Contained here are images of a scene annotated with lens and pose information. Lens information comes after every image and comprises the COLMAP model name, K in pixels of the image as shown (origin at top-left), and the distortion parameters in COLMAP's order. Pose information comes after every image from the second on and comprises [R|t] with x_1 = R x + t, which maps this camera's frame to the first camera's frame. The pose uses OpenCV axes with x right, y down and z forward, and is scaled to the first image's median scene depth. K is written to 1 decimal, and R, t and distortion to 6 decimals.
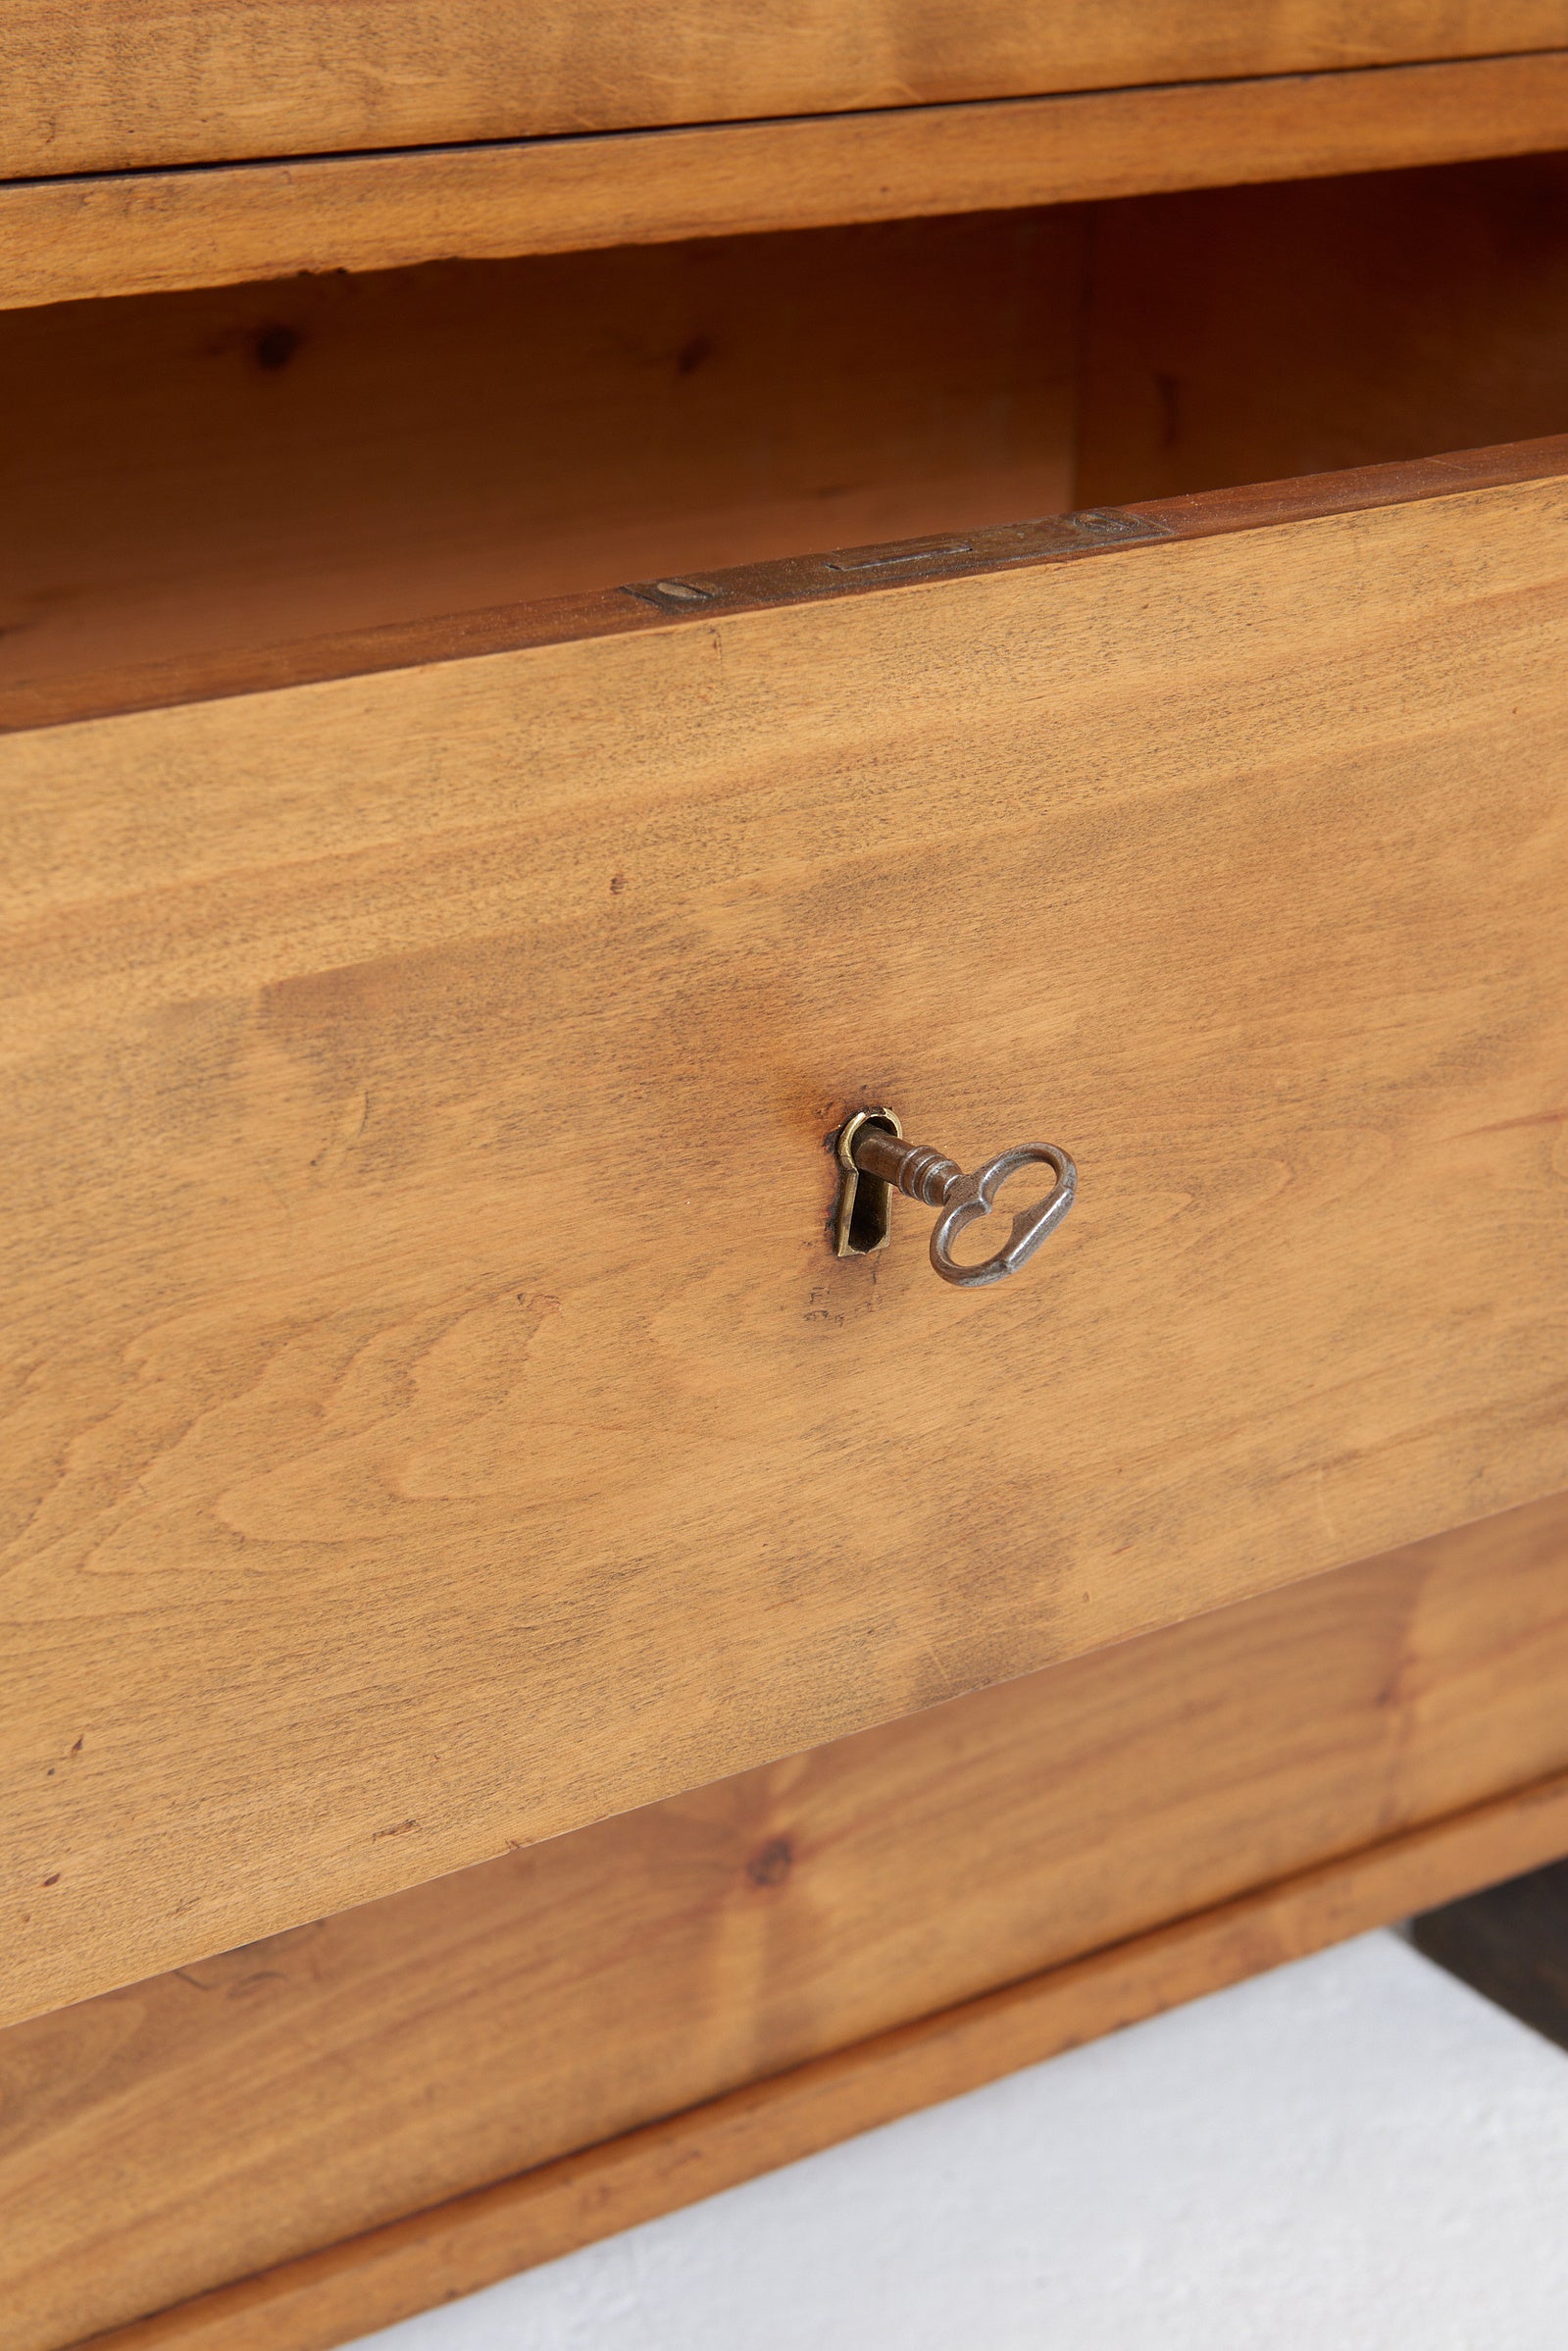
lens RADIAL K [[4215.7, 0, 784.0], [0, 4215.7, 1175.5], [0, 0, 1]] dist [0.009087, 0.088314]
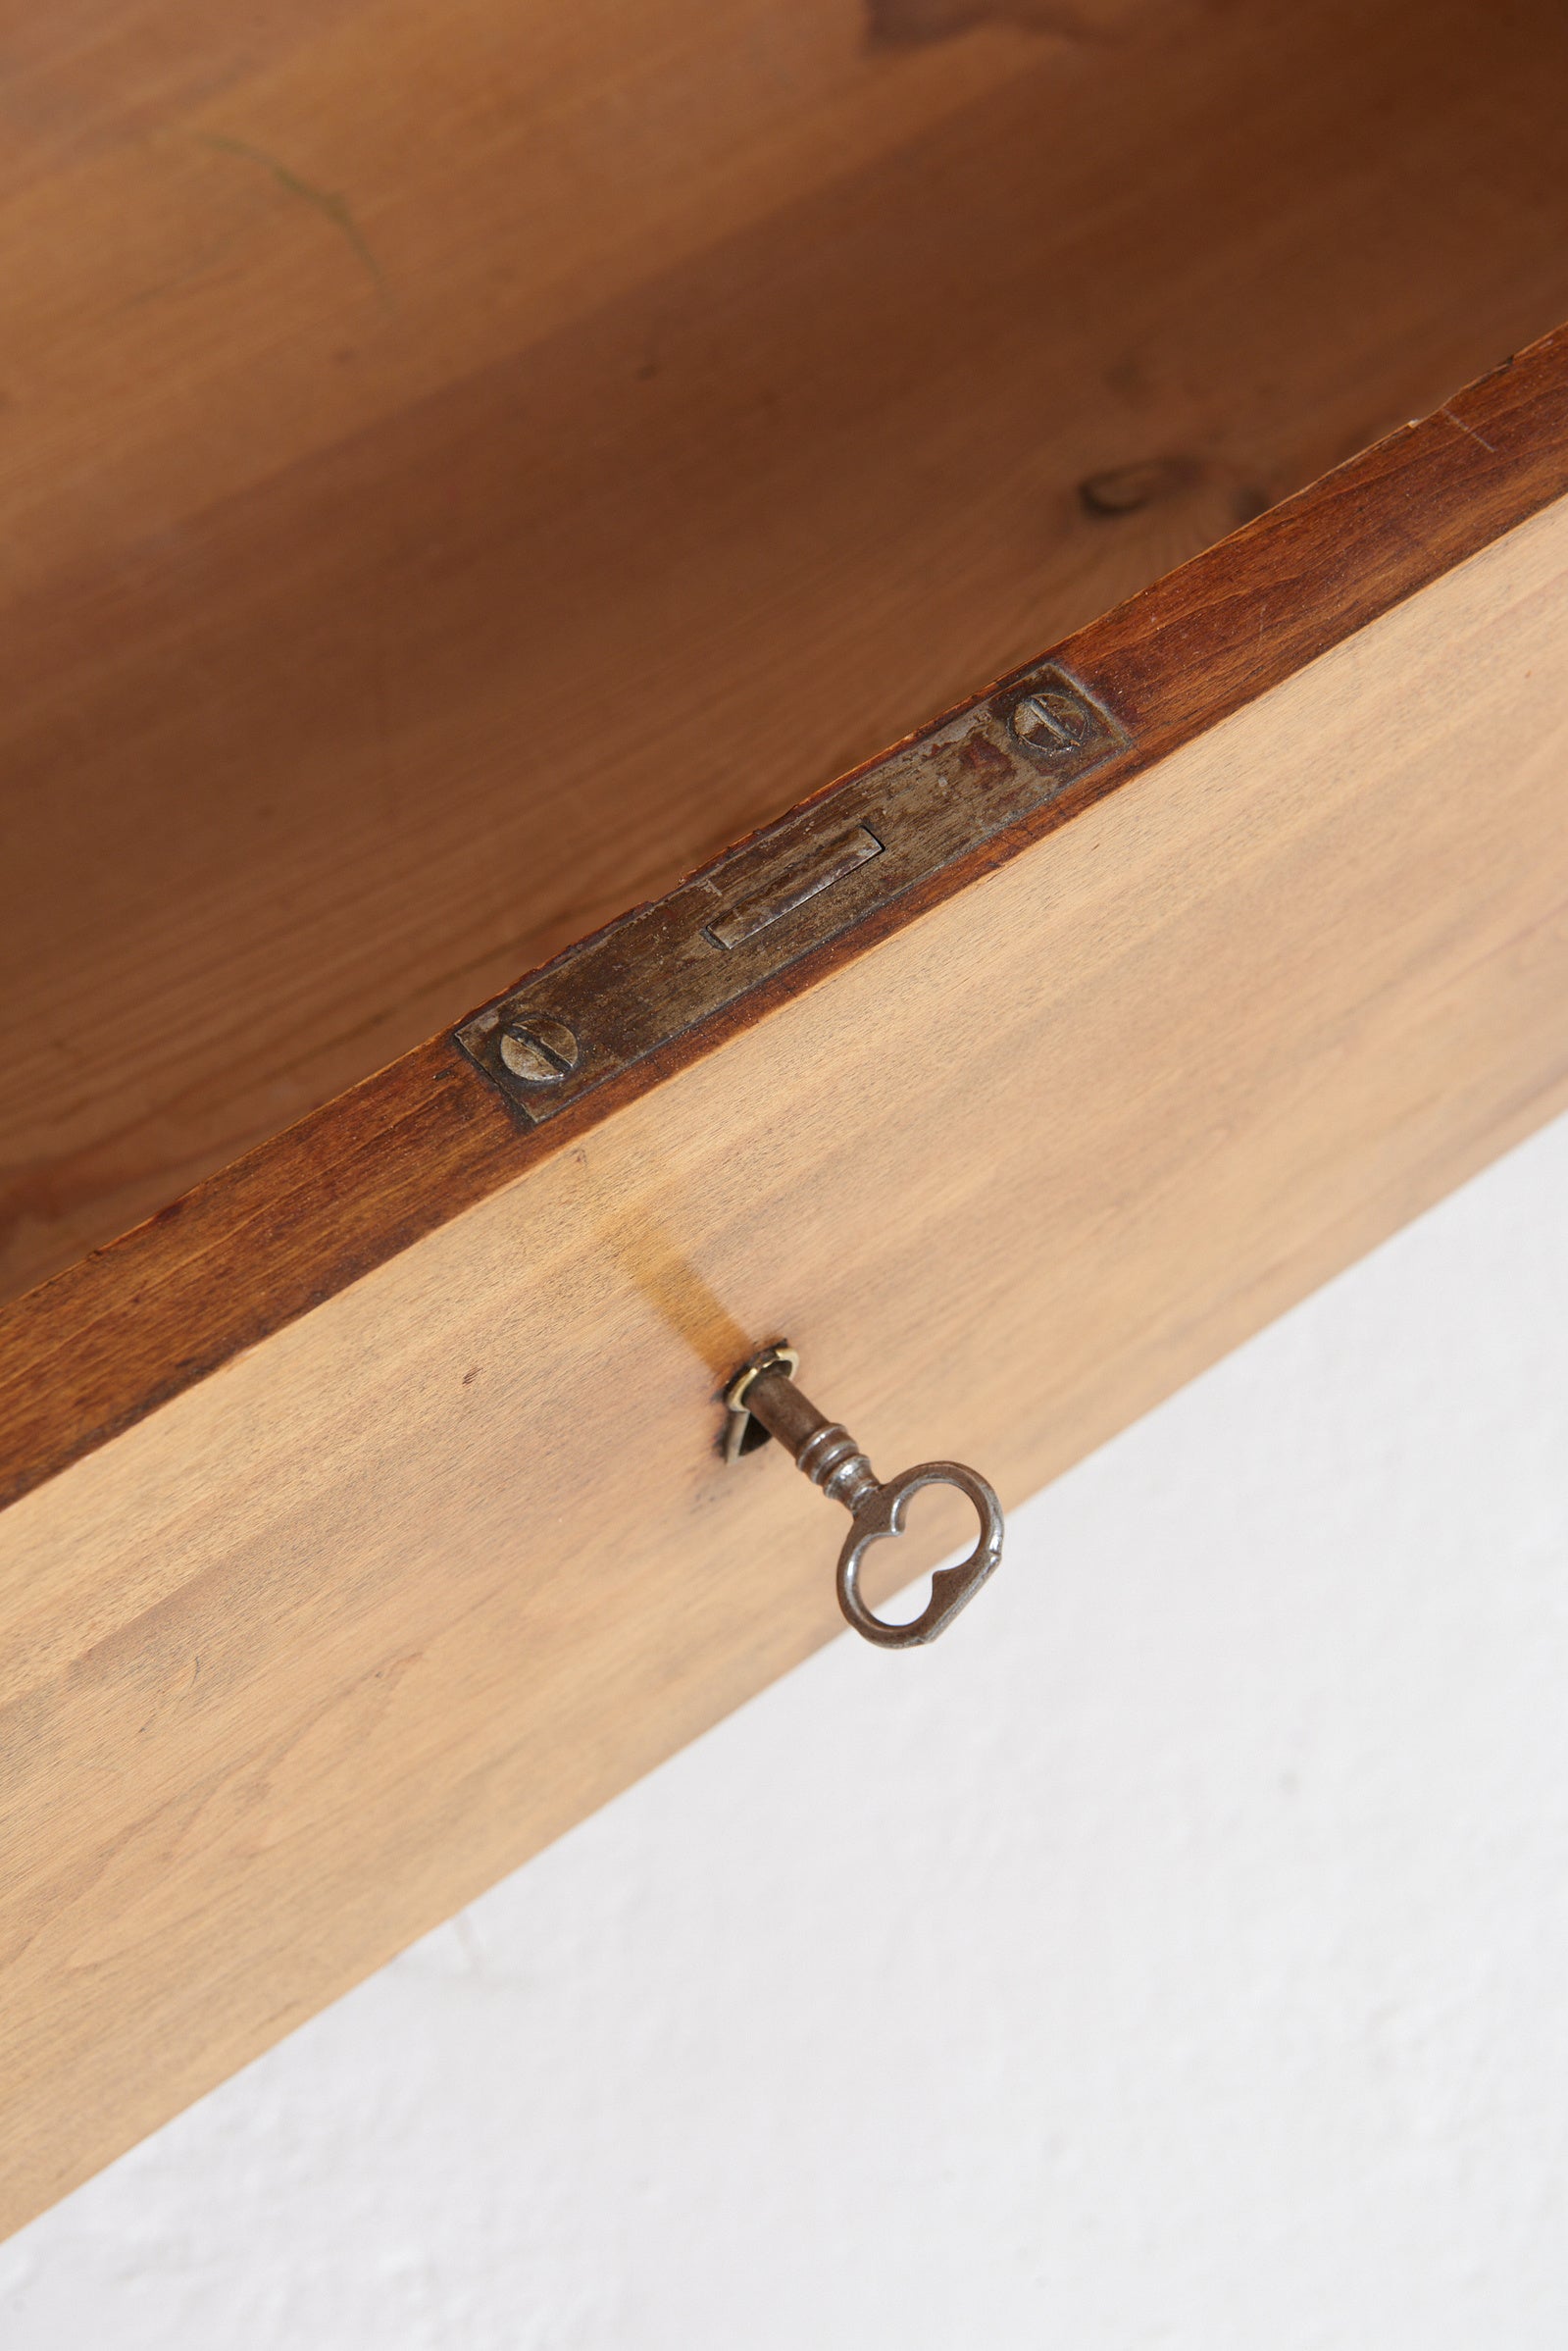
lens RADIAL K [[4215.7, 0, 784.0], [0, 4215.7, 1175.5], [0, 0, 1]] dist [0.009087, 0.088314]
pose [[0.998524, -0.035357, 0.041220, -0.009932], [0.007995, 0.846462, 0.532390, -0.523878], [-0.053715, -0.531275, 0.845495, 0.291605]]
